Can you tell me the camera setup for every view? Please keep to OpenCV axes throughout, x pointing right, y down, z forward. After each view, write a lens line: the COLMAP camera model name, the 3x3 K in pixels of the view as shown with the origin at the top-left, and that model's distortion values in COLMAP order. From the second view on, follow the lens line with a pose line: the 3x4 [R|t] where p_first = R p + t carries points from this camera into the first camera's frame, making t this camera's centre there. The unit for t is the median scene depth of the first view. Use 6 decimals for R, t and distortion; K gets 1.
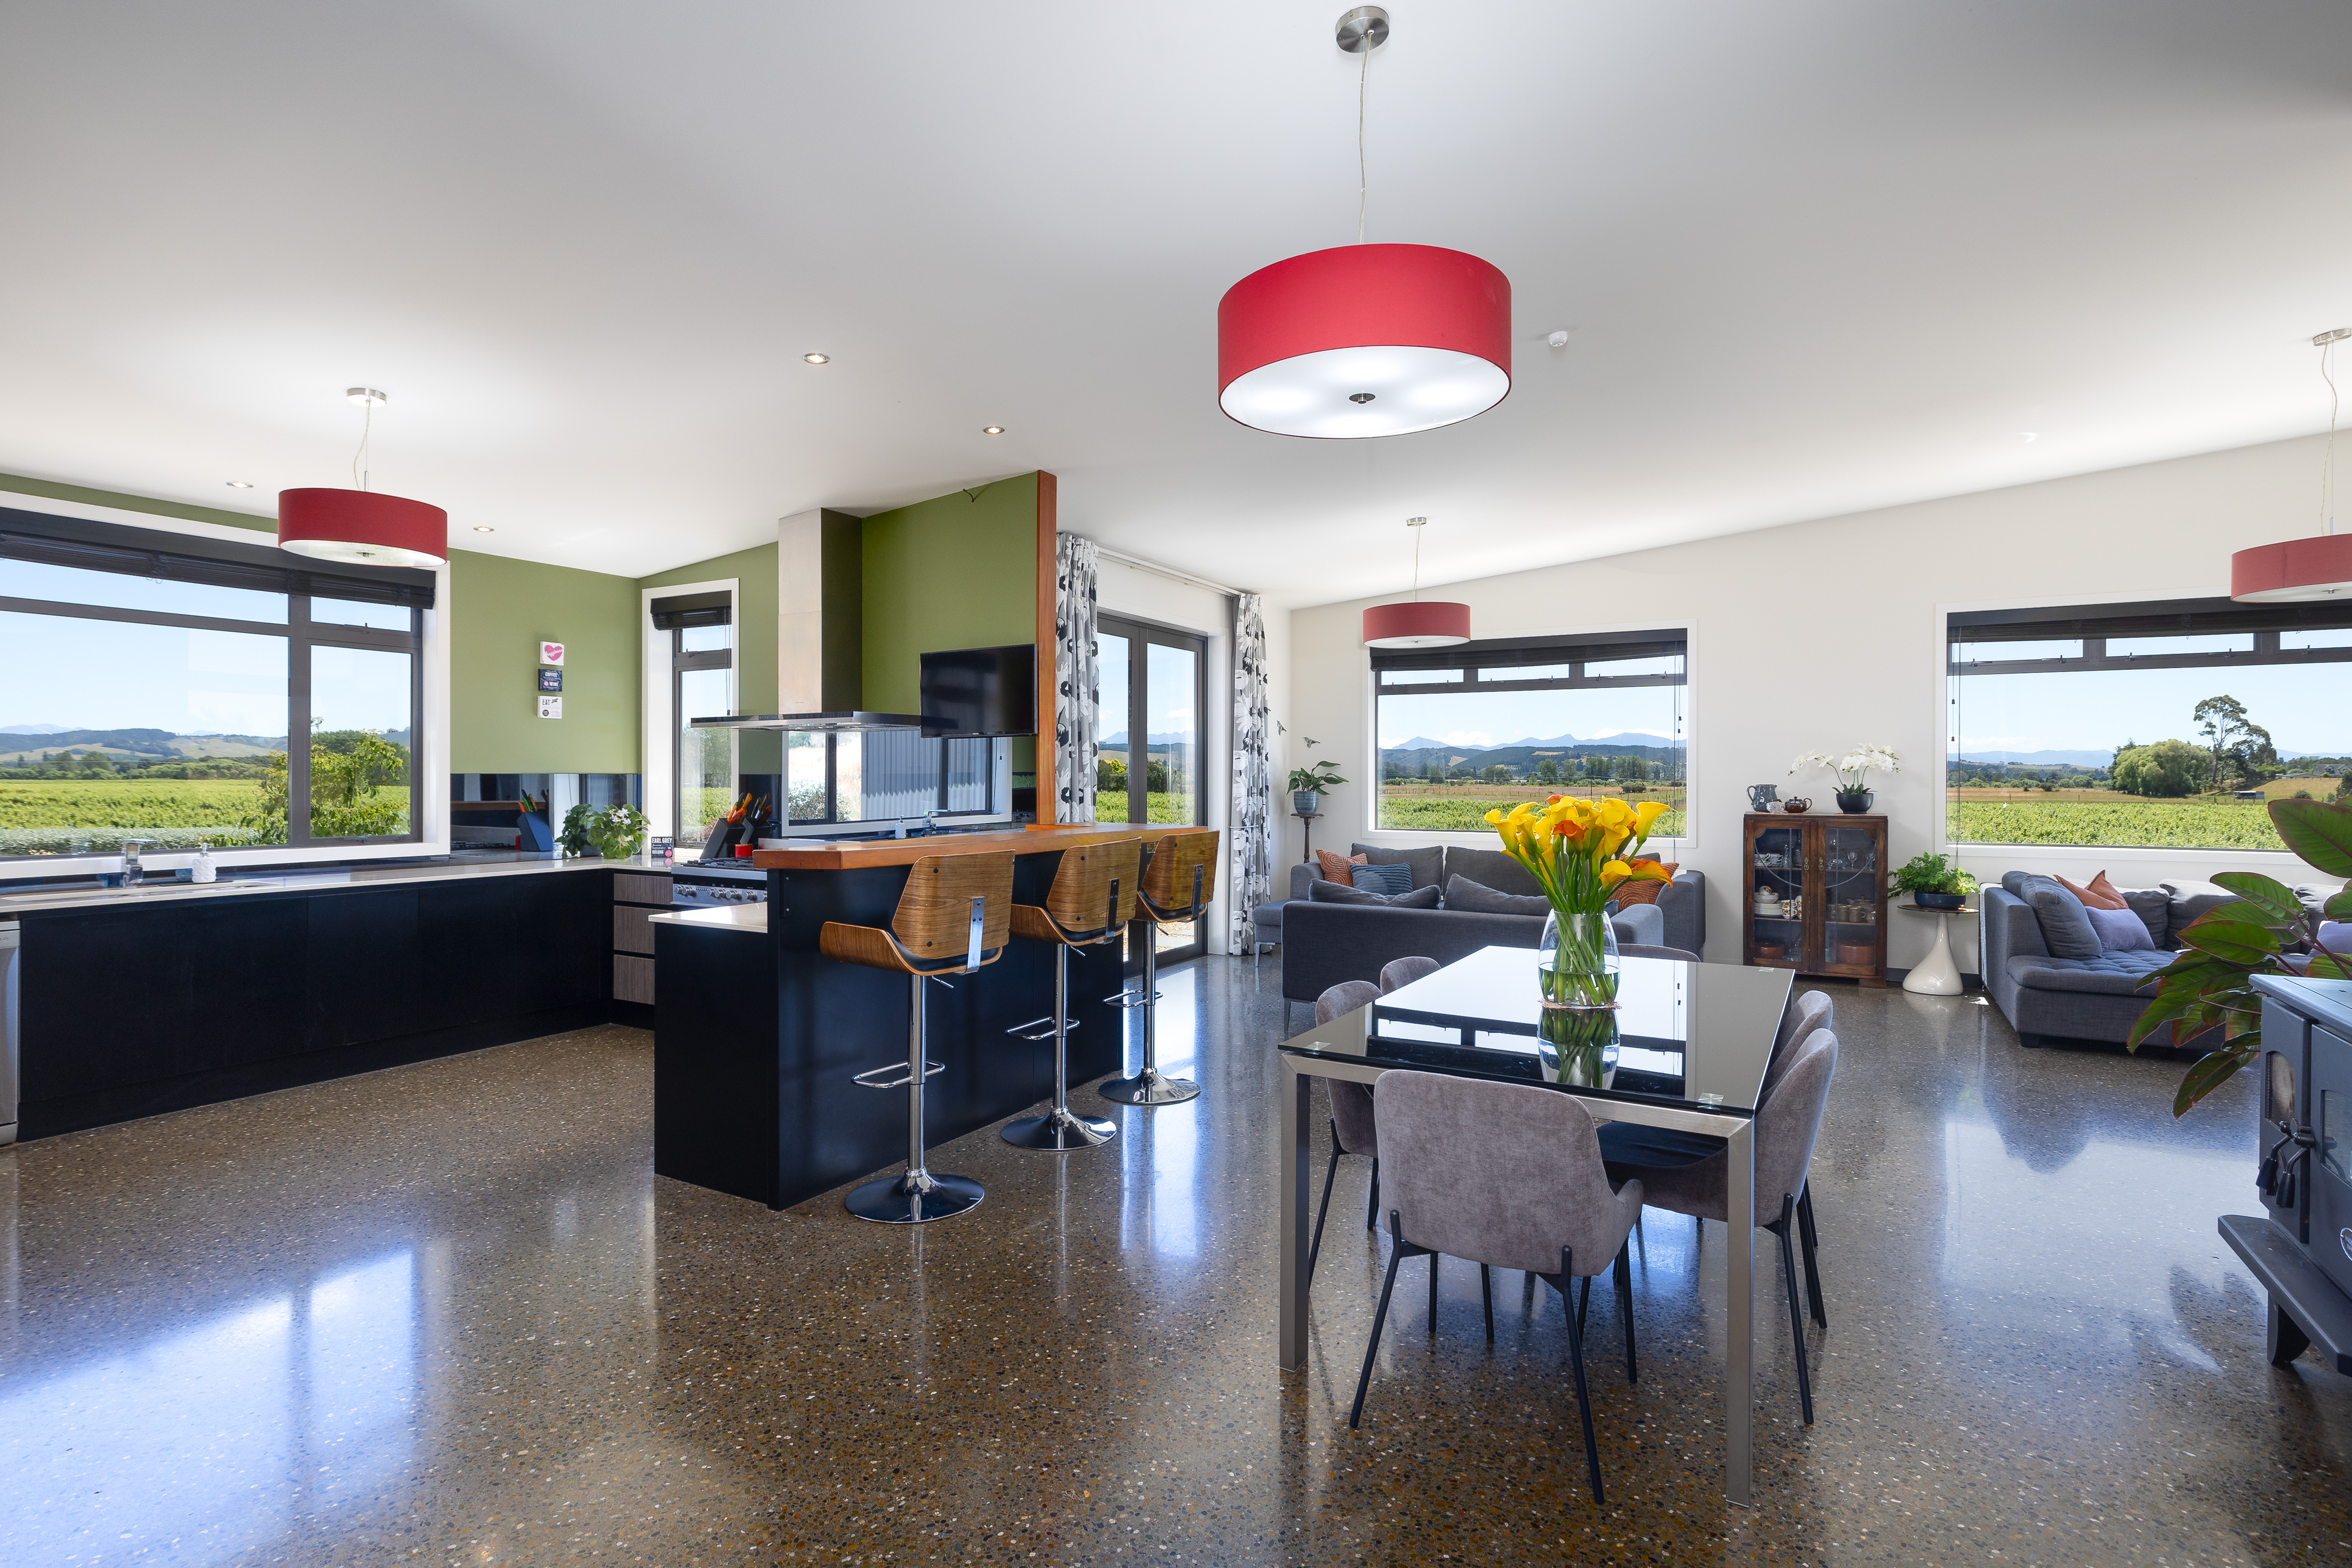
lens RADIAL K [[1153.9, 0, 1182.0], [0, 1153.9, 773.7], [0, 0, 1]] dist [-0.006591, 0.000894]
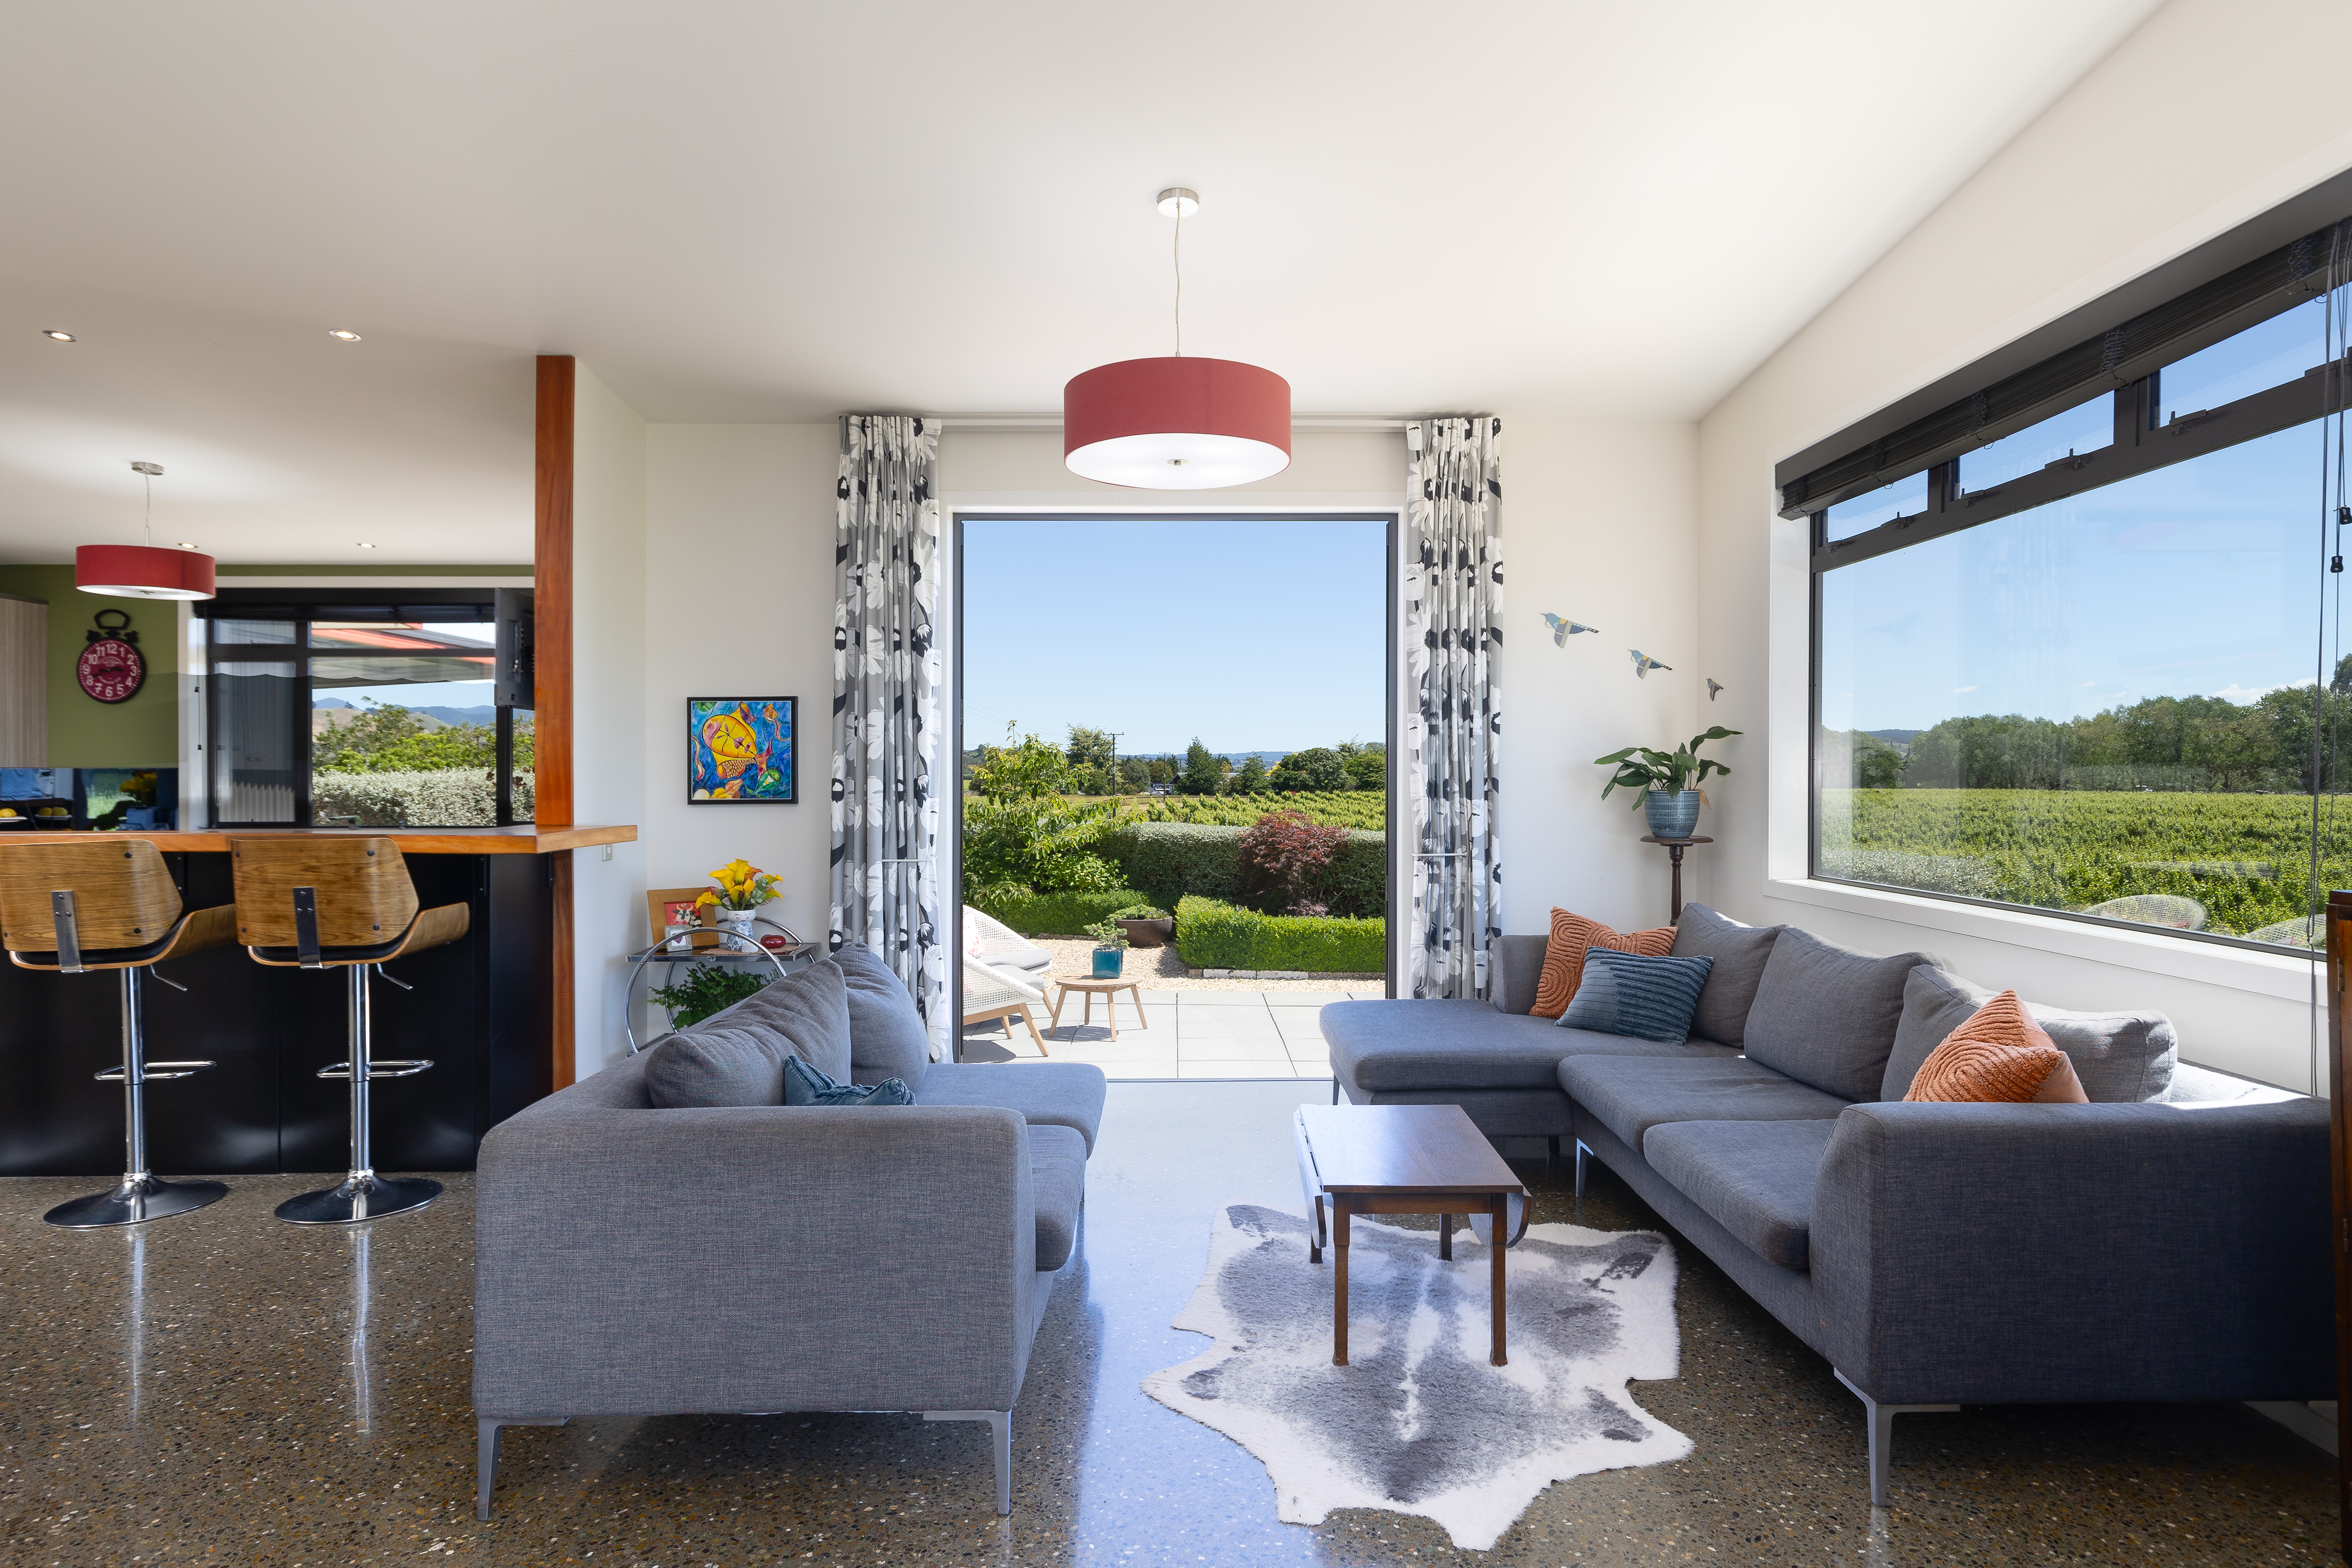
lens RADIAL K [[1333.8, 0, 1188.3], [0, 1333.8, 791.6], [0, 0, 1]] dist [0.013091, -0.002188]
pose [[0.506811, 0.005247, -0.862041, 0.718099], [0.005539, 0.999941, 0.009343, 0.013603], [0.862039, -0.009510, 0.506752, 0.780248]]
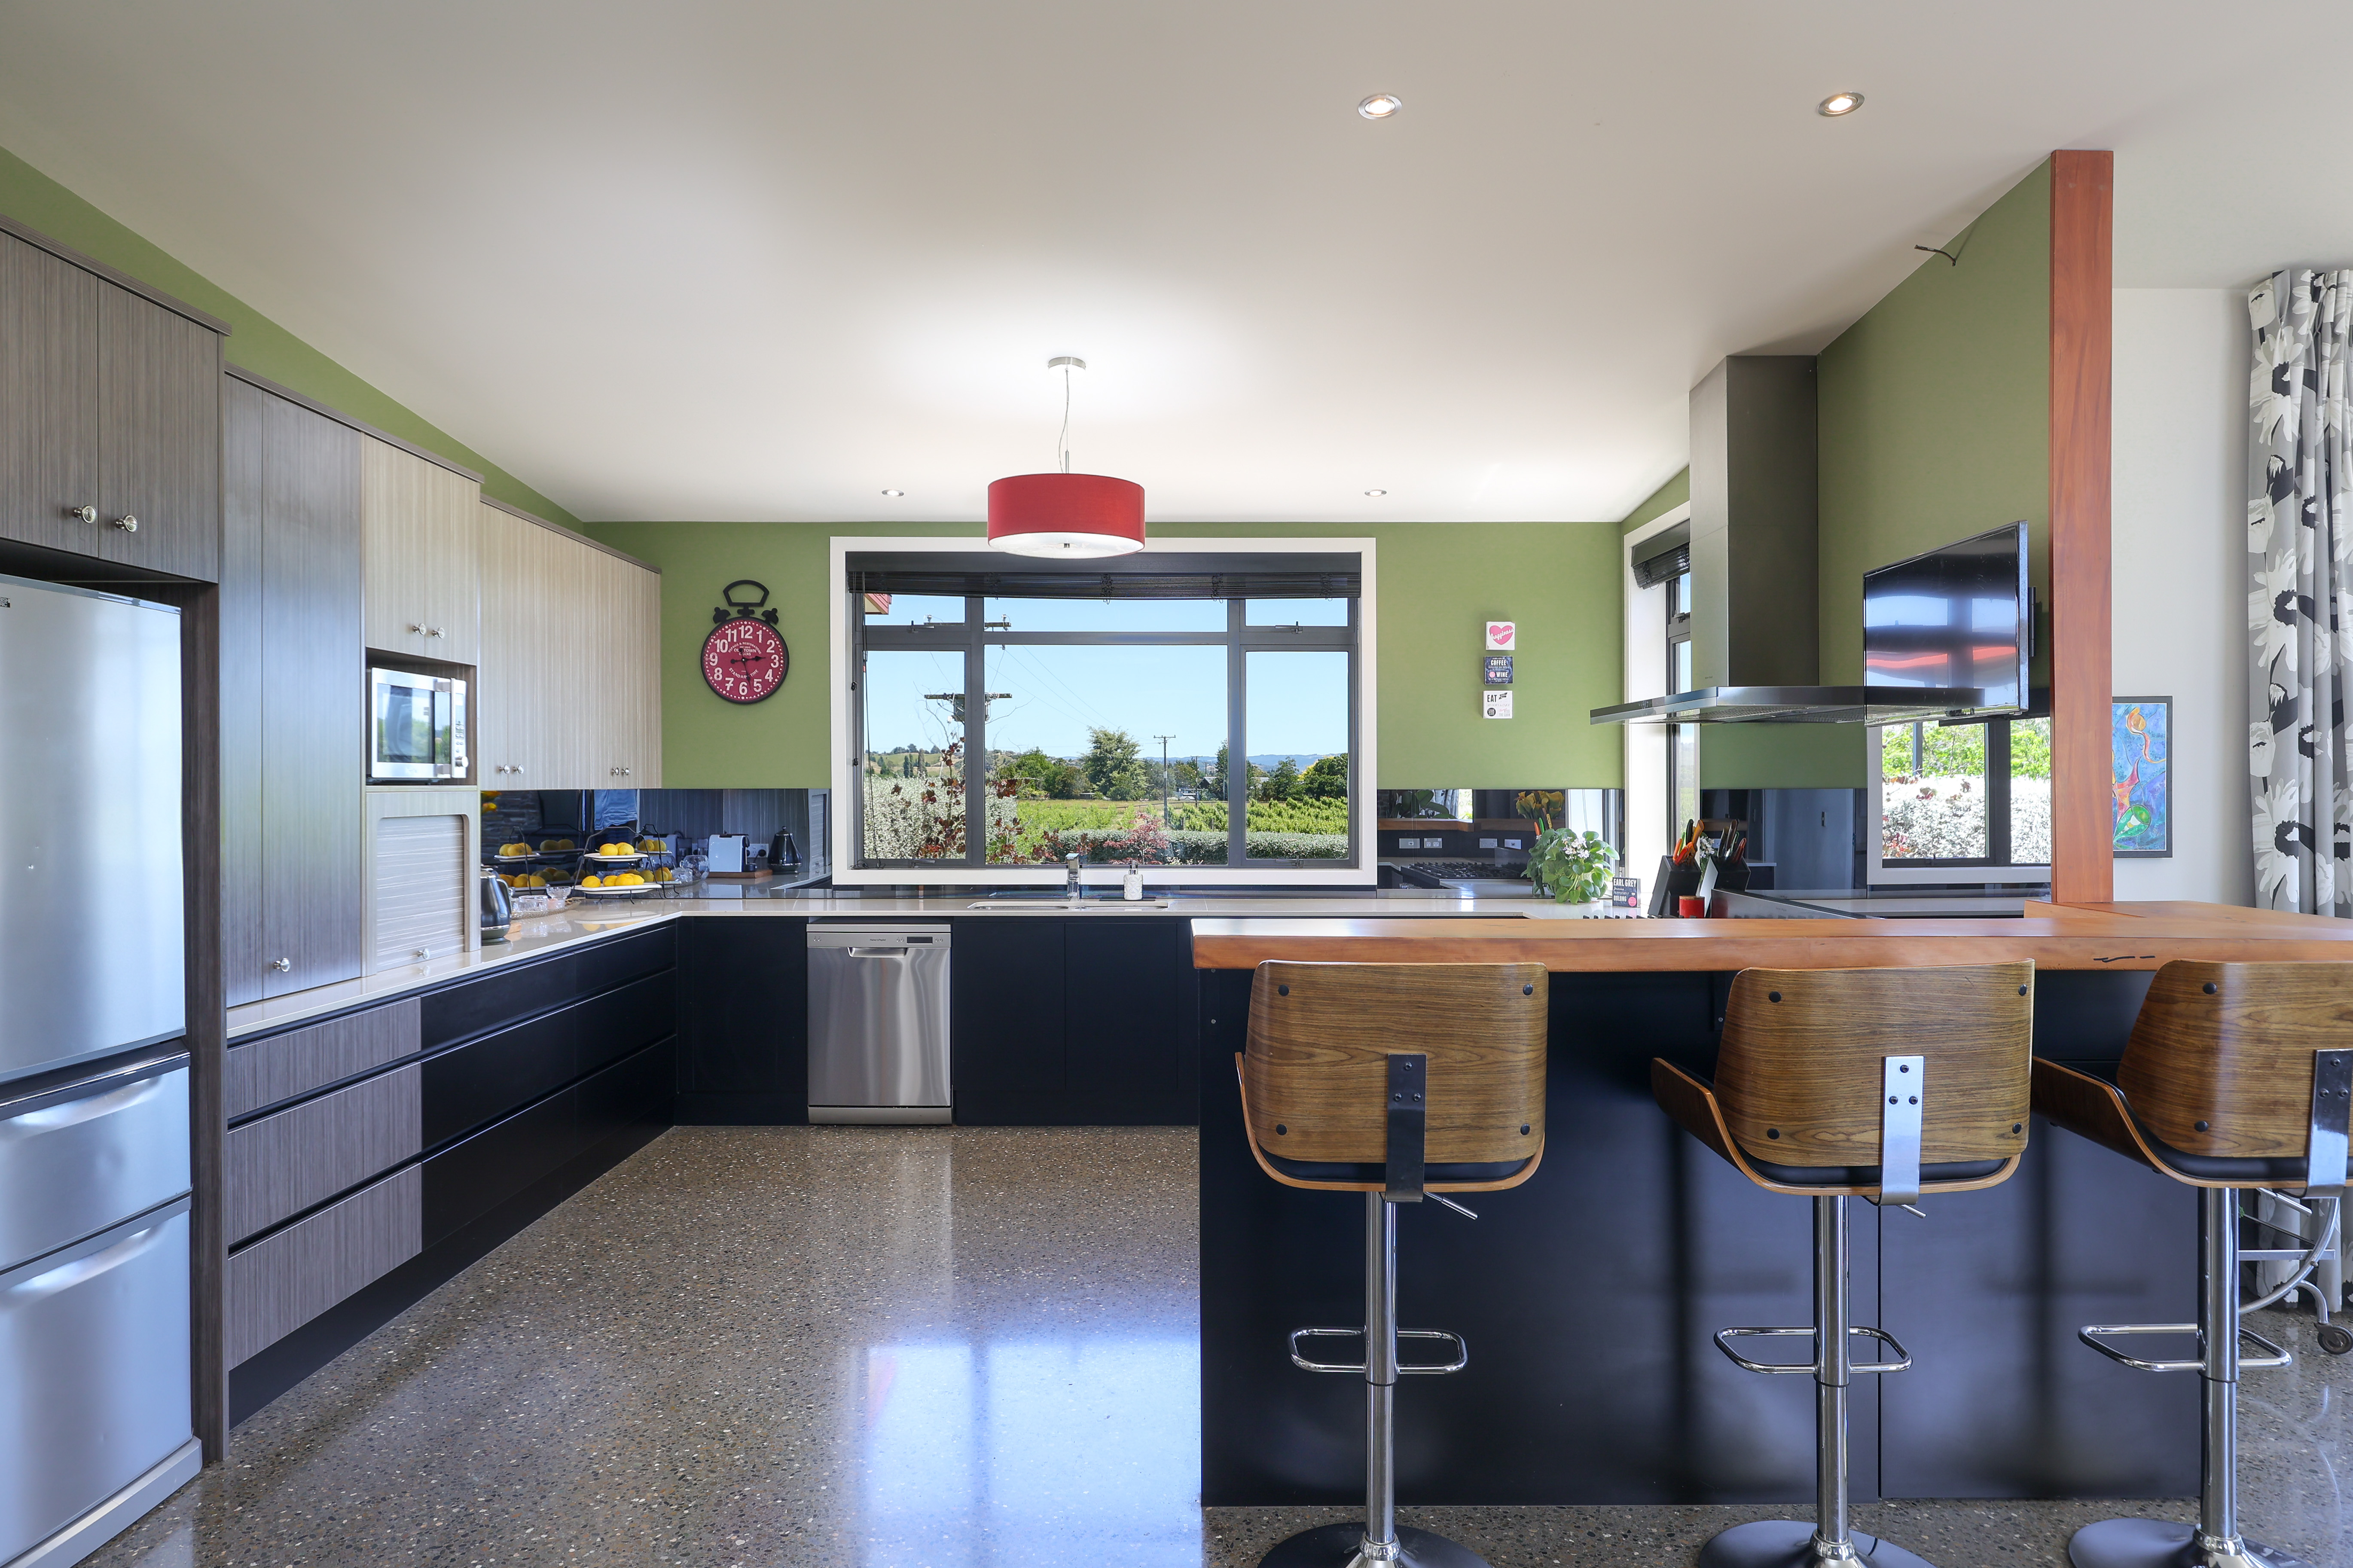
lens RADIAL K [[1381.9, 0, 1184.9], [0, 1381.9, 788.6], [0, 0, 1]] dist [0.004218, -0.002109]
pose [[0.501170, 0.002207, -0.865346, 0.159447], [0.002345, 0.999990, 0.003908, -0.004665], [0.865346, -0.003988, 0.501159, 0.345361]]
